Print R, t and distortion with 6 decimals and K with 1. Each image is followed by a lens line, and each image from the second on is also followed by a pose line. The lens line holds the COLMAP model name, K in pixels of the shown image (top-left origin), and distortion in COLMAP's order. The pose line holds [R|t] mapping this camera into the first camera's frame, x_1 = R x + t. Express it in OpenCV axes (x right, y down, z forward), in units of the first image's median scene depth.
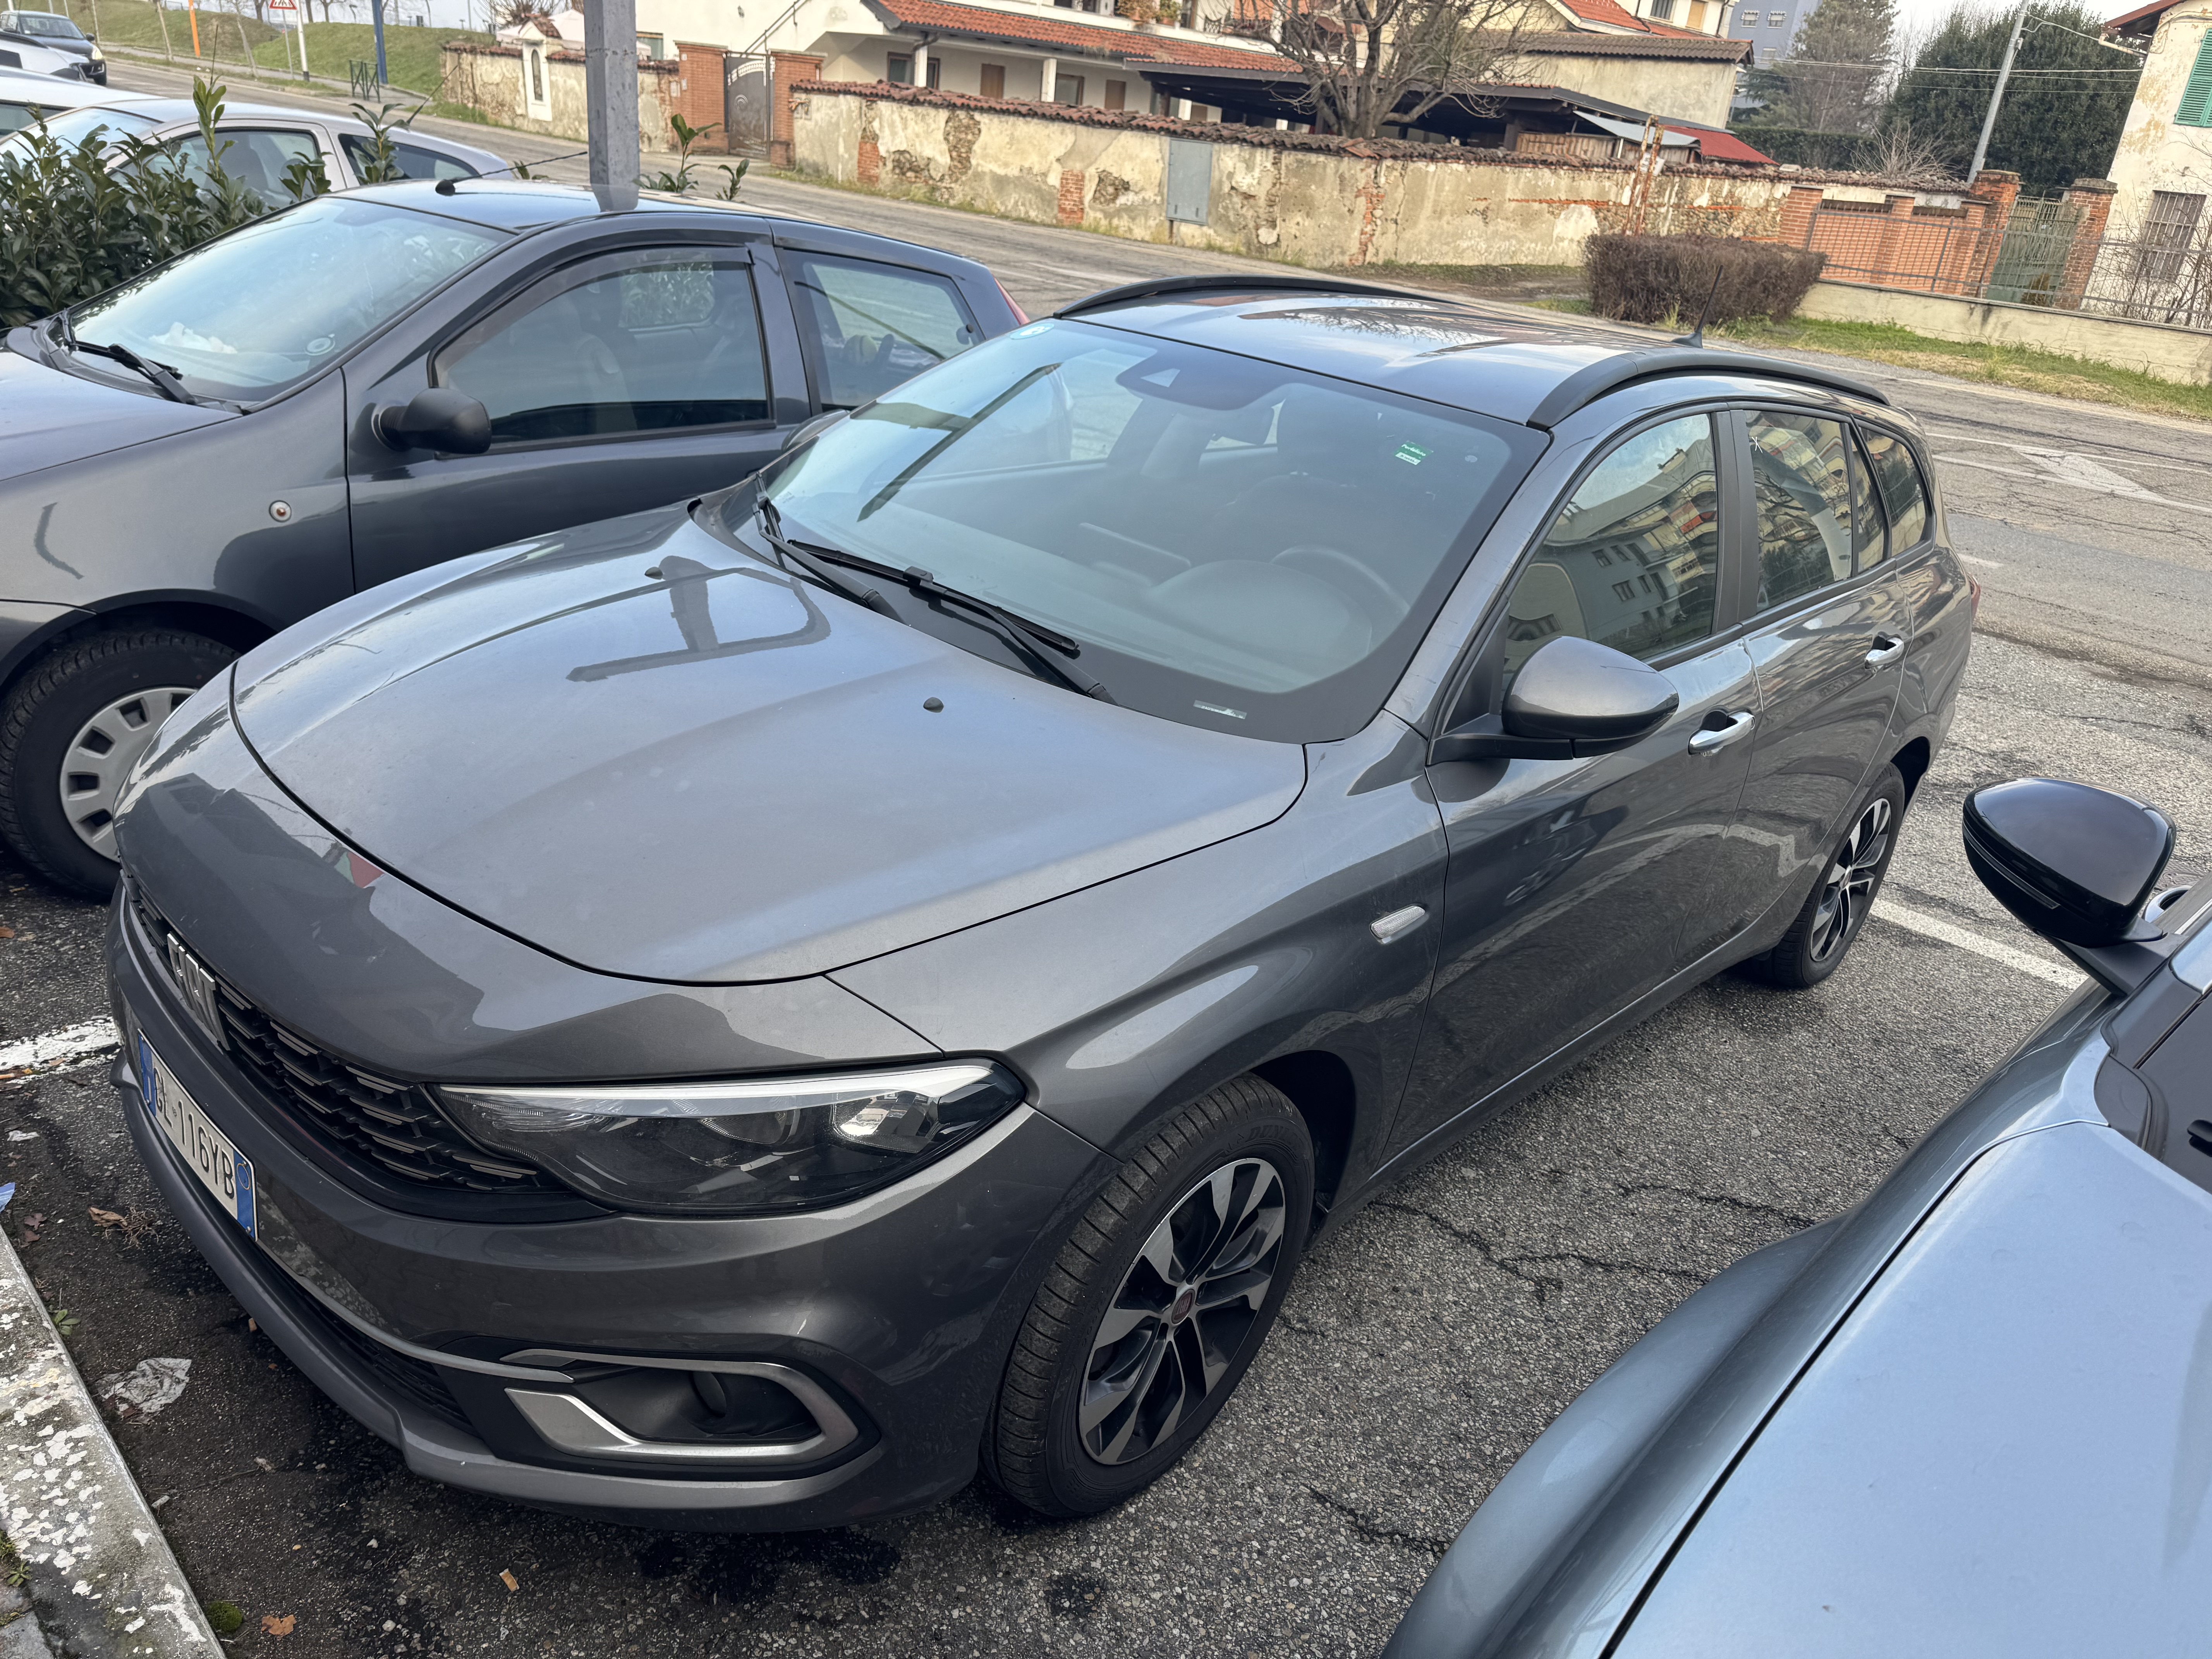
lens RADIAL K [[1571.7, 0, 1101.4], [0, 1571.7, 826.3], [0, 0, 1]] dist [0.008055, -0.009984]
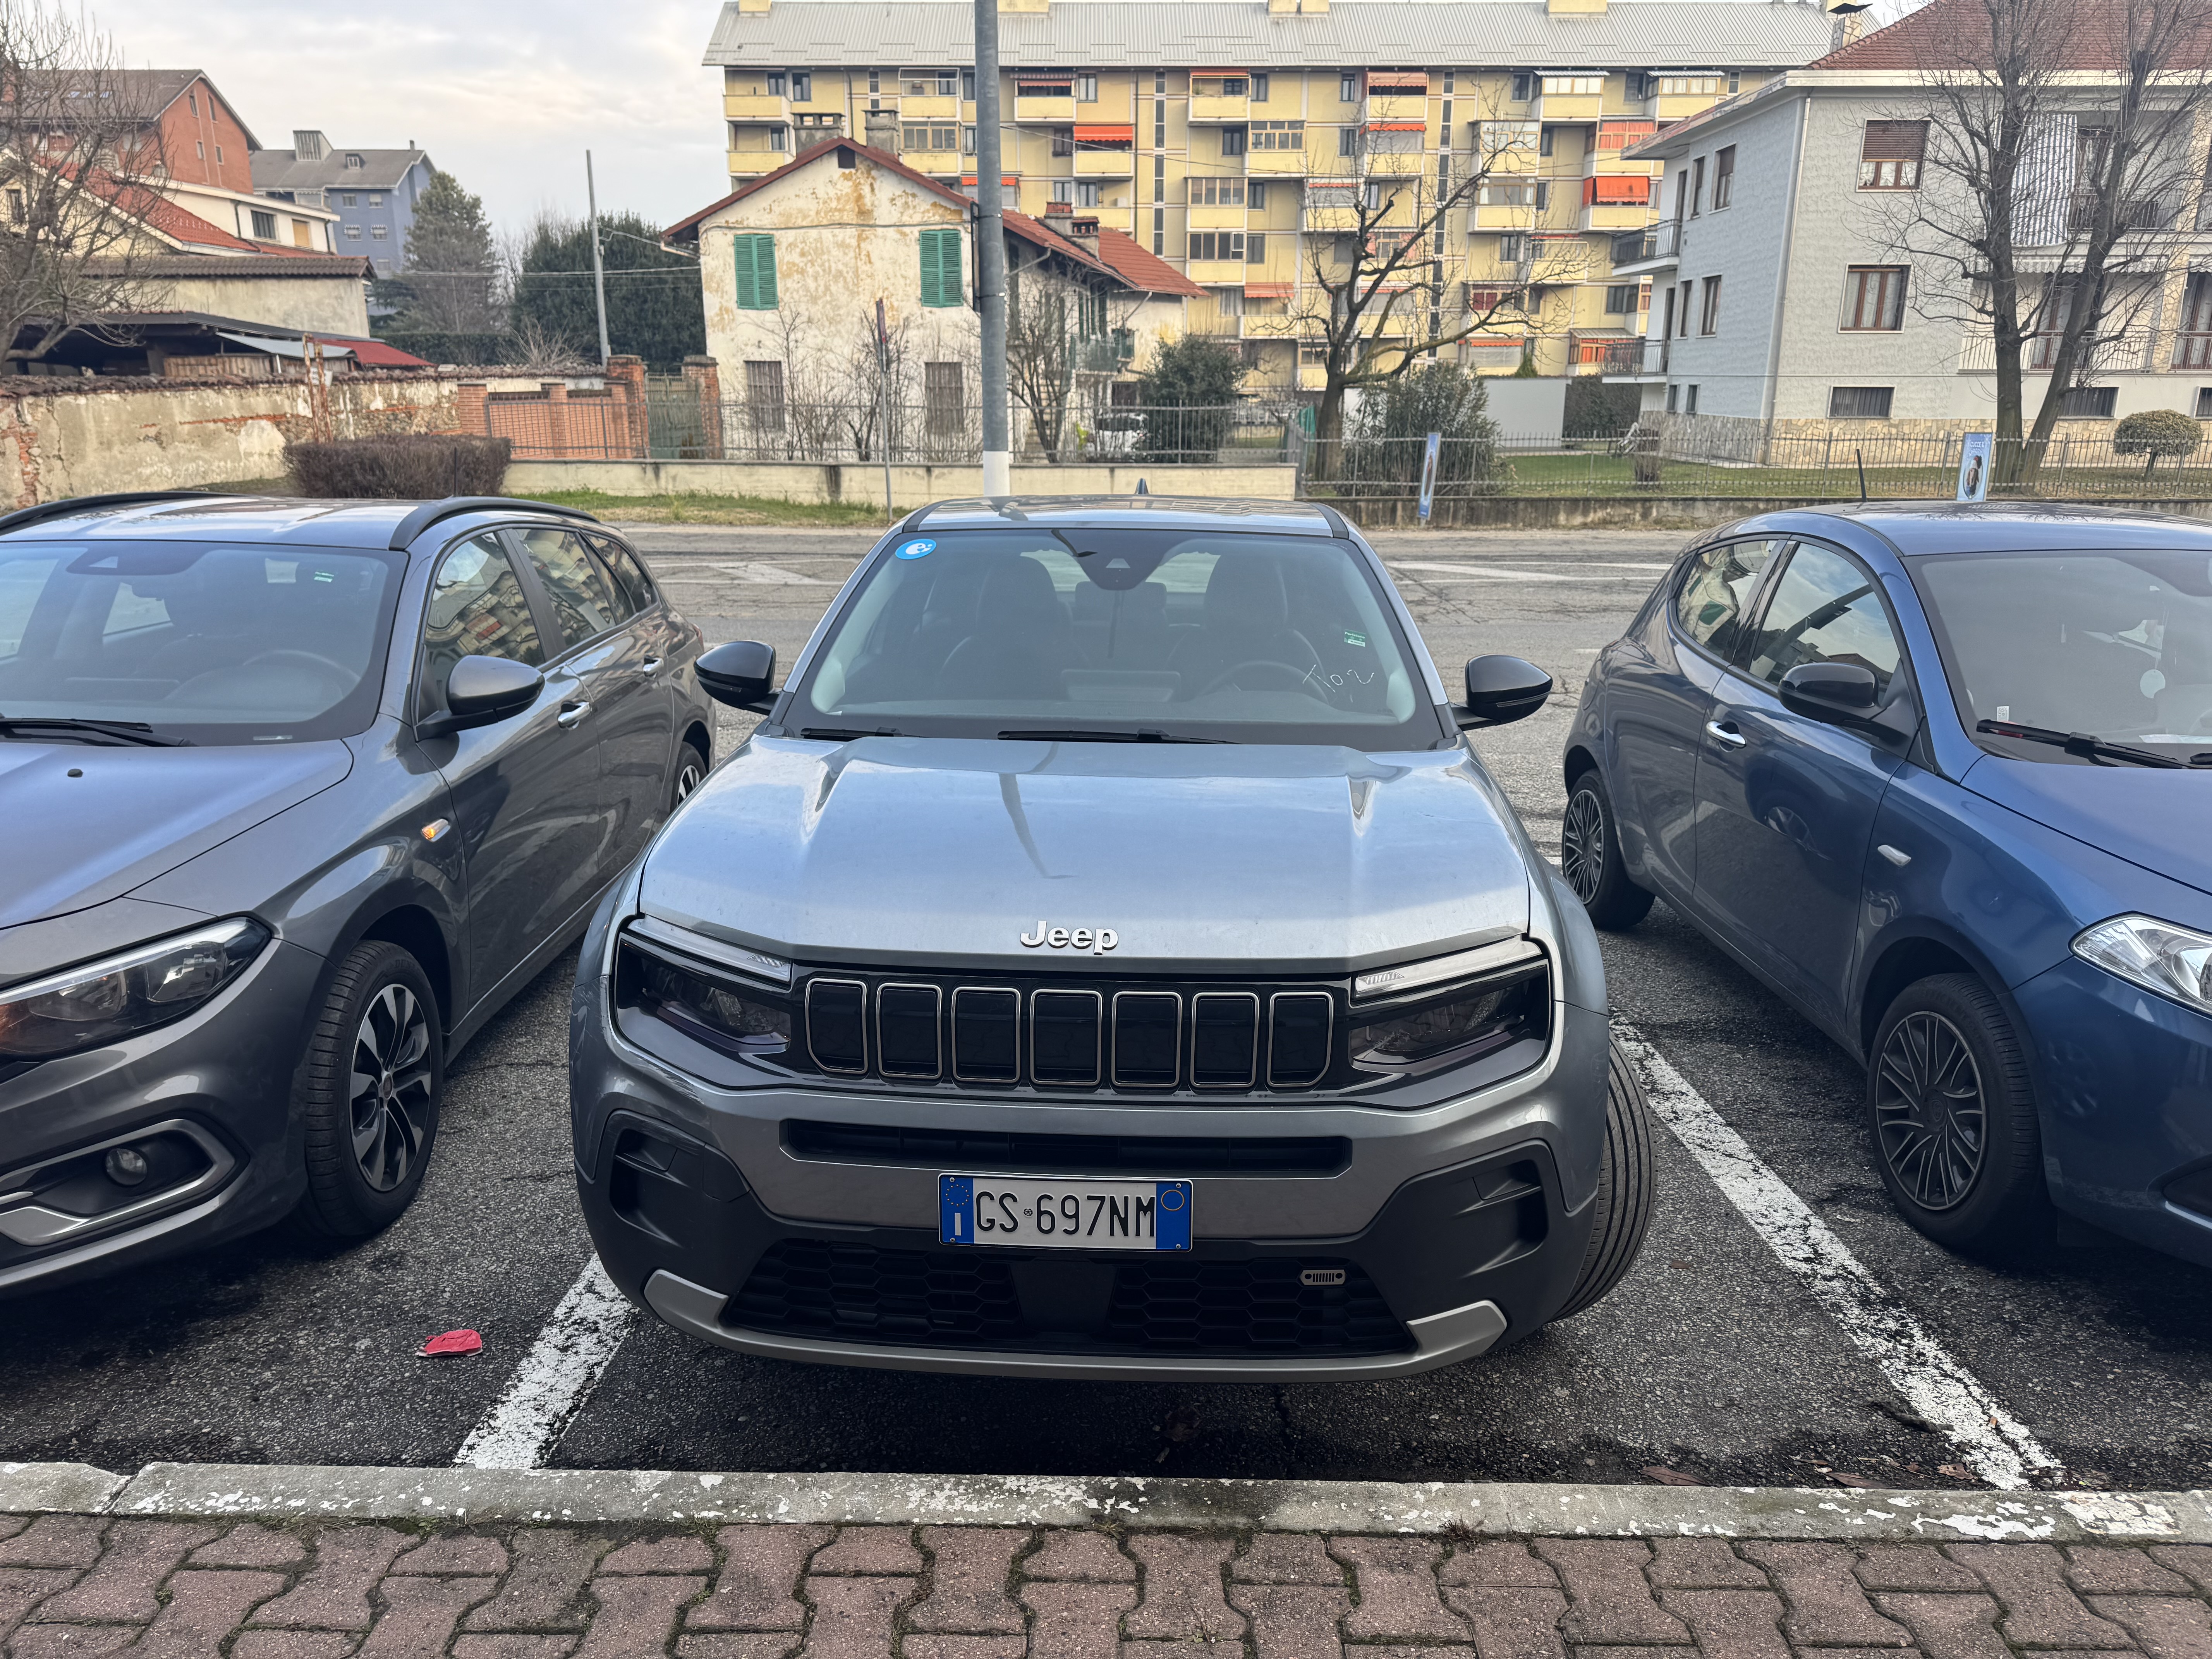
lens RADIAL K [[1556.3, 0, 1101.4], [0, 1556.3, 835.8], [0, 0, 1]] dist [0.034505, -0.035211]
pose [[0.716516, -0.279430, 0.639159, -0.026629], [0.344809, 0.938374, 0.023701, 0.019621], [-0.606393, 0.203405, 0.768709, -0.051407]]
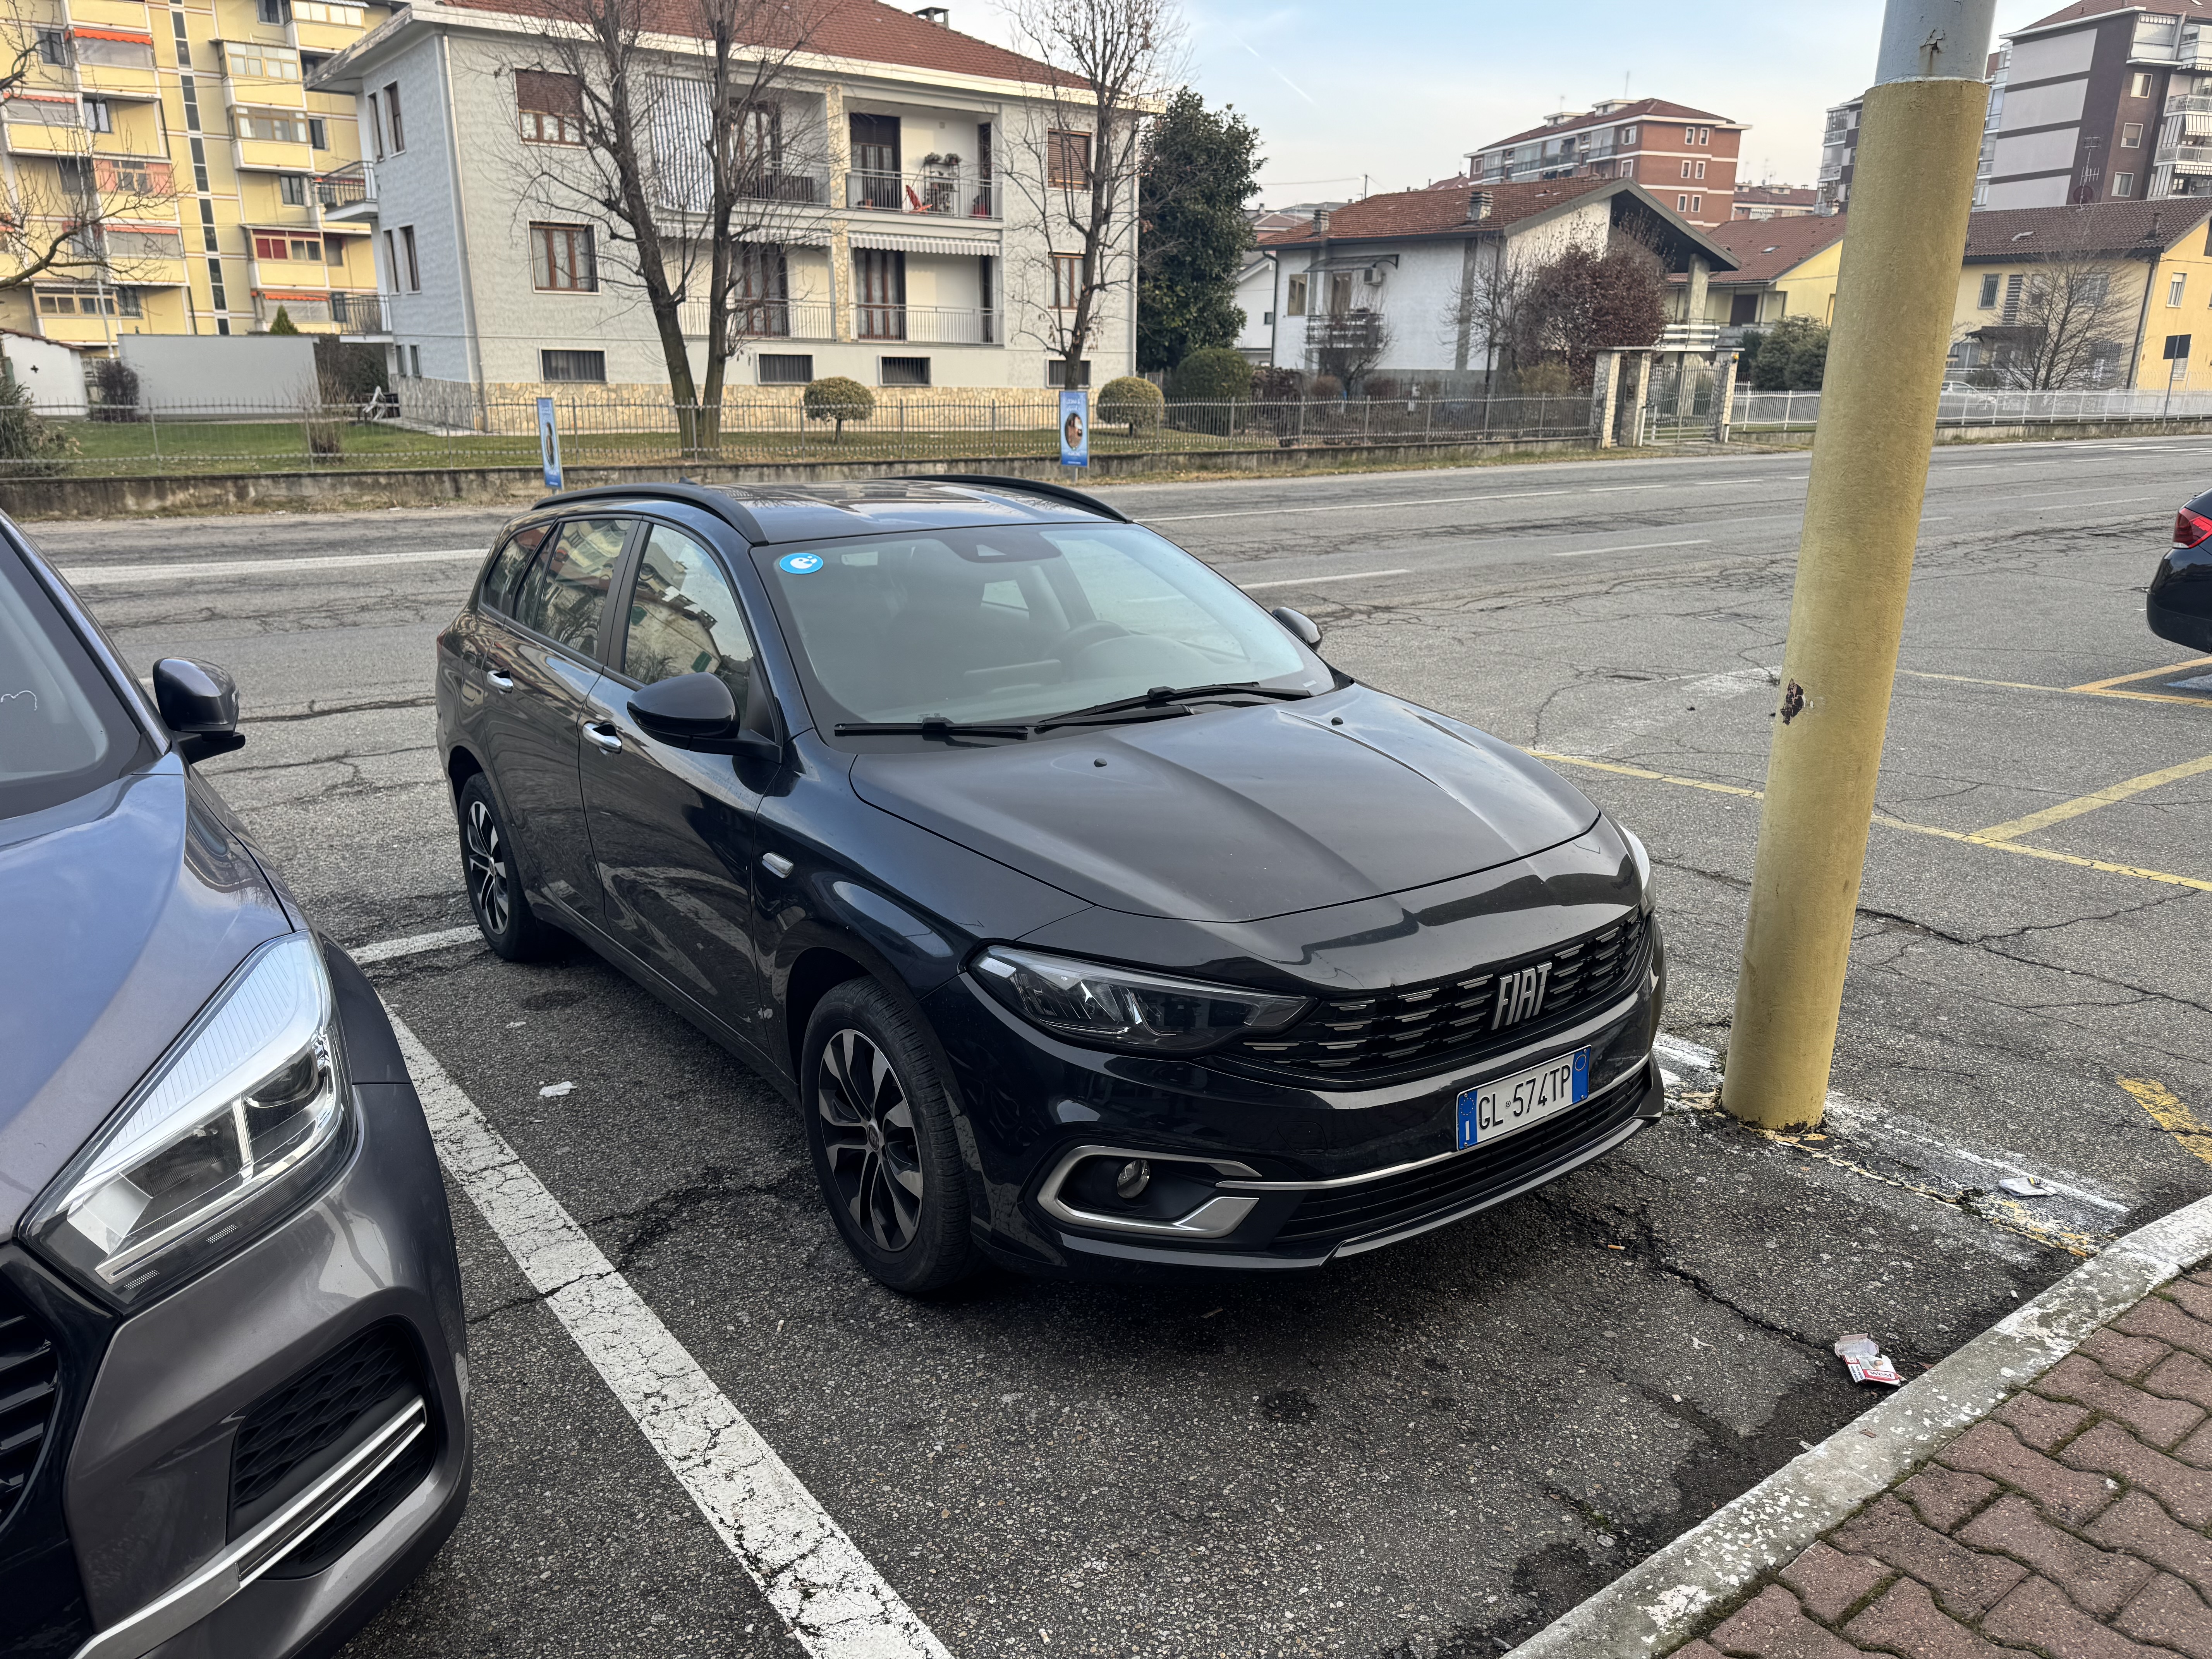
lens RADIAL K [[1560.0, 0, 1117.6], [0, 1560.0, 839.4], [0, 0, 1]] dist [0.022961, -0.029479]
pose [[0.159986, -0.376531, 0.912485, 0.129910], [0.407374, 0.867187, 0.286414, 0.077800], [-0.899139, 0.325901, 0.292127, -0.144605]]
